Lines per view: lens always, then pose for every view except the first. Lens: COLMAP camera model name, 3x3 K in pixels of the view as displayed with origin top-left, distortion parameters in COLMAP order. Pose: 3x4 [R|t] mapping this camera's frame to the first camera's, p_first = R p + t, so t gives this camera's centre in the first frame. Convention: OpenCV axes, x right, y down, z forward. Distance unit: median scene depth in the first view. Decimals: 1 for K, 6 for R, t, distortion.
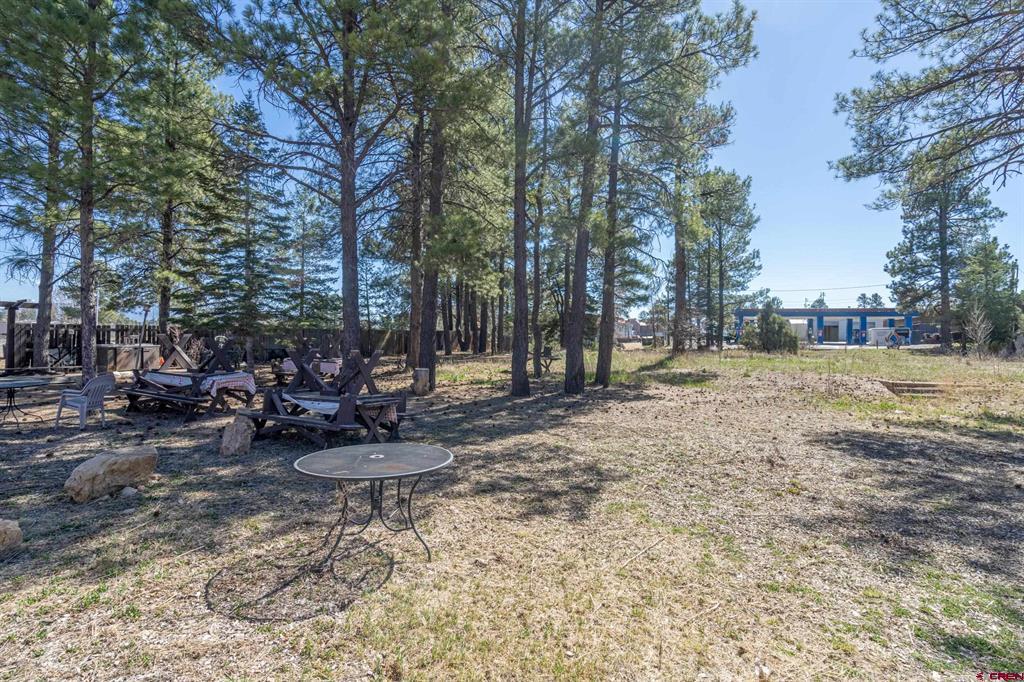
lens RADIAL K [[475.4, 0, 510.8], [0, 475.4, 339.4], [0, 0, 1]] dist [-0.003785, -0.000511]
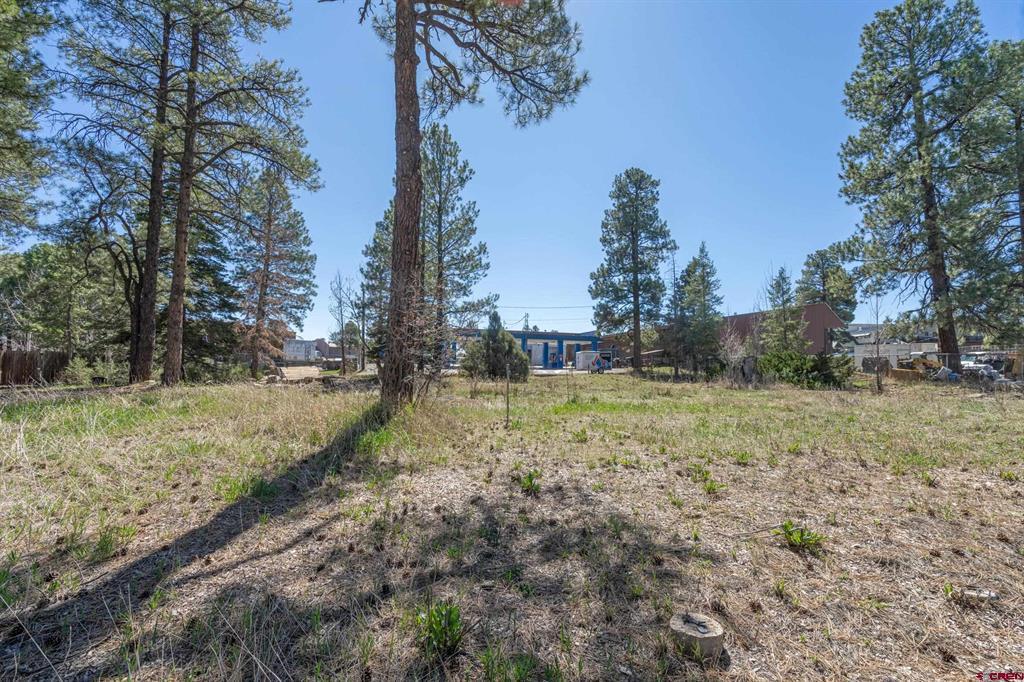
lens RADIAL K [[475.4, 0, 511.3], [0, 475.4, 340.6], [0, 0, 1]] dist [-0.003785, -0.000511]
pose [[0.809599, 0.032567, 0.586079, 0.108070], [-0.004554, 0.998778, -0.049209, 0.001854], [-0.586966, 0.037170, 0.808758, 0.339513]]
